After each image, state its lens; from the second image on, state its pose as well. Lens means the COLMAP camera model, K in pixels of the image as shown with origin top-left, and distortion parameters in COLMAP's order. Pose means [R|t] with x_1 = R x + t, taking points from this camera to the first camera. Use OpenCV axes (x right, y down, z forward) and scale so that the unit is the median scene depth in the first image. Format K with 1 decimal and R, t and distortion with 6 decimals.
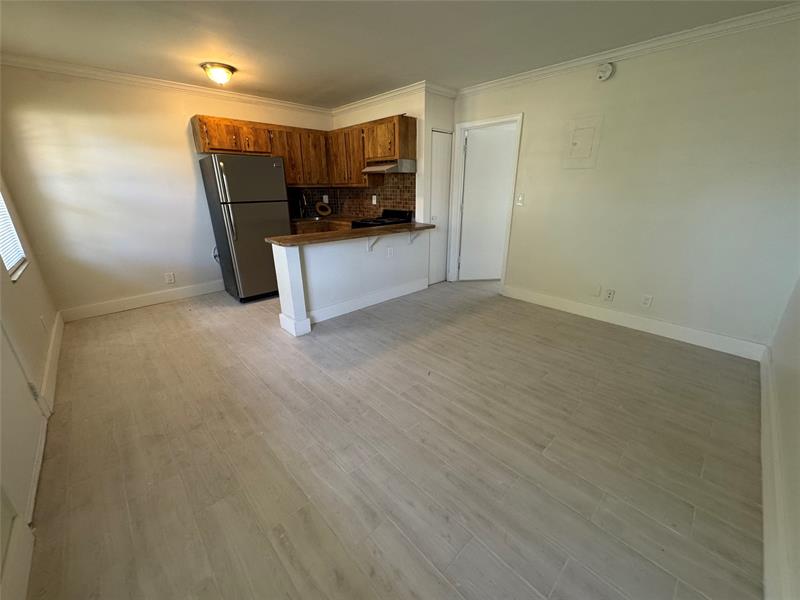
lens RADIAL K [[319.2, 0, 398.9], [0, 319.2, 299.1], [0, 0, 1]] dist [-0.002271, 0.000863]
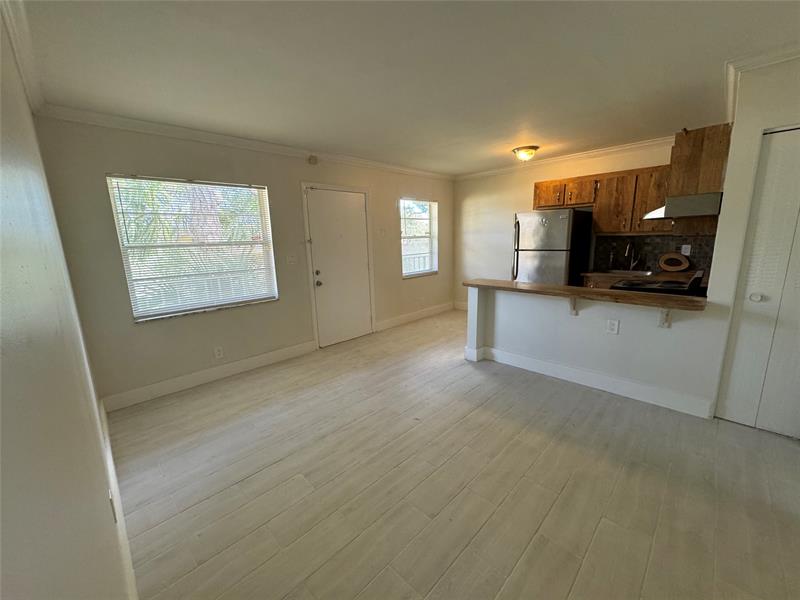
lens RADIAL K [[319.2, 0, 399.8], [0, 319.2, 298.9], [0, 0, 1]] dist [-0.002271, 0.000863]
pose [[0.029188, 0.197653, -0.979837, 0.600977], [-0.303812, 0.935634, 0.179686, -0.175735], [0.952285, 0.292442, 0.087359, 0.432827]]
